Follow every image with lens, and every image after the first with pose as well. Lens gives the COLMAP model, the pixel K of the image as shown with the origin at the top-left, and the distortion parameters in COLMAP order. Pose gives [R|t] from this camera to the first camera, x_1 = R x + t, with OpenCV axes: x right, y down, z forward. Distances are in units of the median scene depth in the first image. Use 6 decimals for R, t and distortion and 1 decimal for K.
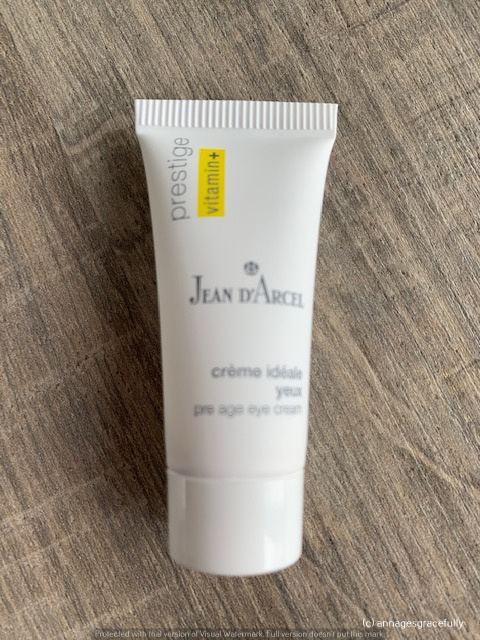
lens RADIAL K [[516.3, 0, 239.8], [0, 516.3, 315.1], [0, 0, 1]] dist [-0.046505, 0.011284]
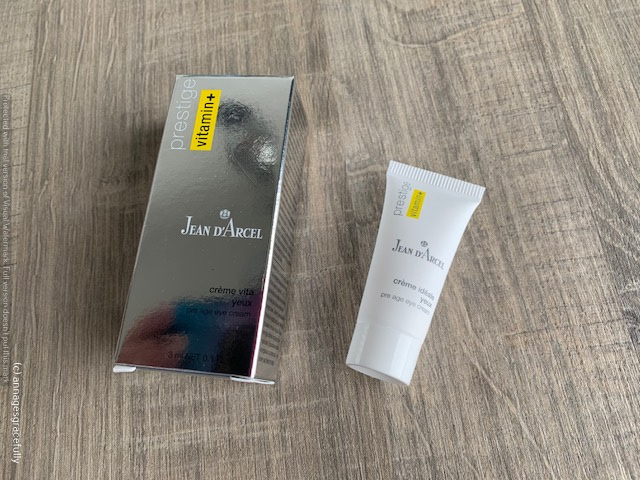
lens RADIAL K [[516.3, 0, 323.1], [0, 516.3, 238.3], [0, 0, 1]] dist [-0.046505, 0.011284]
pose [[0.943976, 0.288848, -0.159611, -0.033329], [-0.320560, 0.917490, -0.235487, 0.445093], [0.078421, 0.273459, 0.958682, -0.926263]]
